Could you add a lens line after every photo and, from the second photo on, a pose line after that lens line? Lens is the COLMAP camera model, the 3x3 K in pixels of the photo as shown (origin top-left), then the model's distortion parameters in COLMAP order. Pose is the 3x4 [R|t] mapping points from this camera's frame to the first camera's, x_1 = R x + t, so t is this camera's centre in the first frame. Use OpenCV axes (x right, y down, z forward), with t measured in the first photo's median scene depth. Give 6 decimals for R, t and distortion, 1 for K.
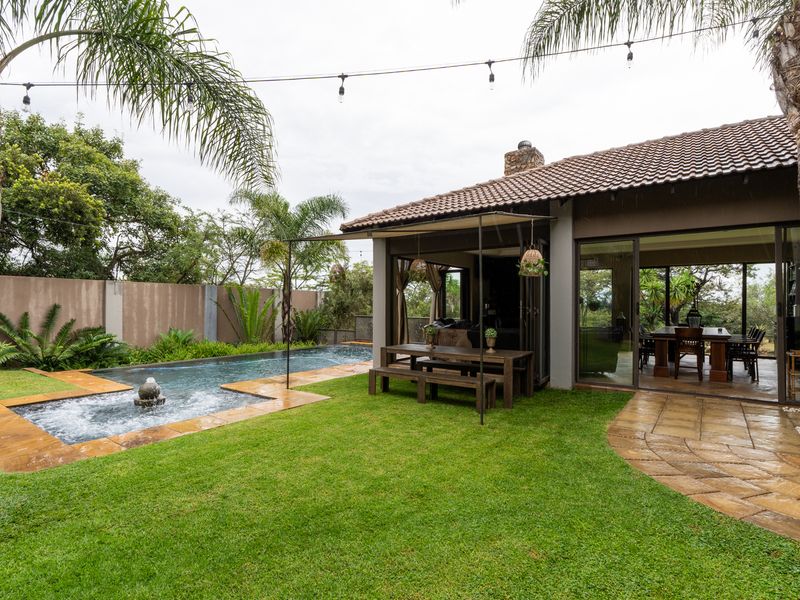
lens RADIAL K [[434.3, 0, 400.0], [0, 434.3, 300.0], [0, 0, 1]] dist [-0.001059, -0.000170]
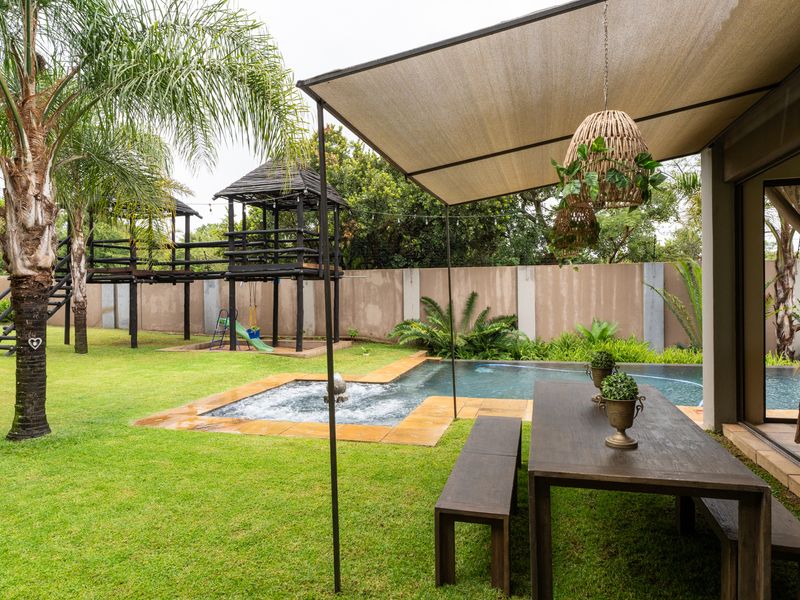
lens RADIAL K [[523.8, 0, 400.0], [0, 523.8, 300.0], [0, 0, 1]] dist [-0.001960, -0.000774]
pose [[0.323246, 0.008841, -0.946274, 0.308551], [0.030453, 0.999341, 0.019740, -0.001866], [0.945825, -0.035198, 0.322764, 0.402643]]
